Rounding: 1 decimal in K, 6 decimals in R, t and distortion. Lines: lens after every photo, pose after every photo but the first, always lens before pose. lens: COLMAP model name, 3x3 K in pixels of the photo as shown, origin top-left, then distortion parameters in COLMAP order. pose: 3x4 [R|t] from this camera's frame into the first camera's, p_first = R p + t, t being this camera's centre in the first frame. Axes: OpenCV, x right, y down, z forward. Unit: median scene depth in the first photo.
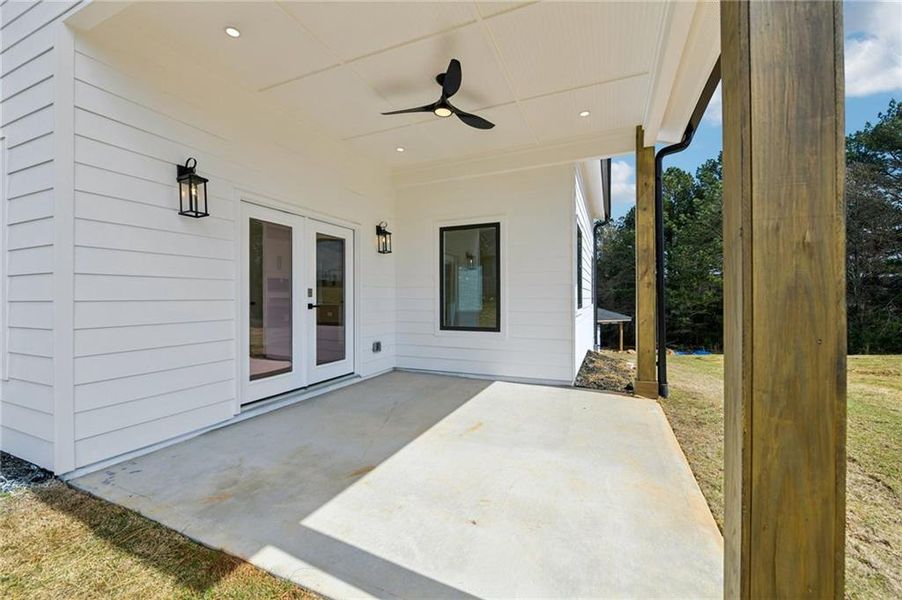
lens RADIAL K [[362.8, 0, 444.8], [0, 362.8, 297.3], [0, 0, 1]] dist [-0.008609, -0.000061]
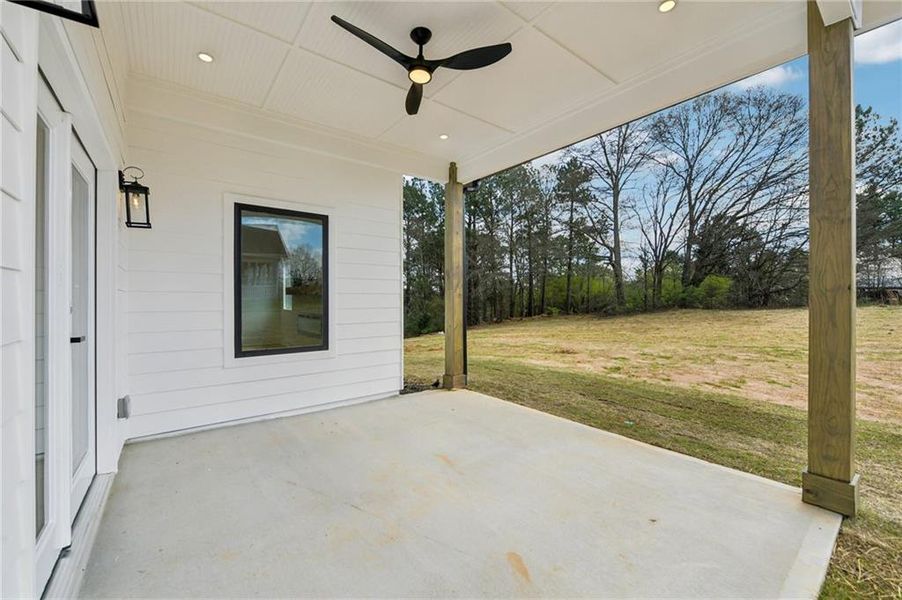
lens RADIAL K [[362.8, 0, 444.8], [0, 362.8, 297.3], [0, 0, 1]] dist [-0.008609, -0.000061]
pose [[0.475937, 0.004233, 0.879469, -0.440997], [-0.000545, 0.999990, -0.004518, -0.019552], [-0.879479, 0.001671, 0.475935, 0.380795]]
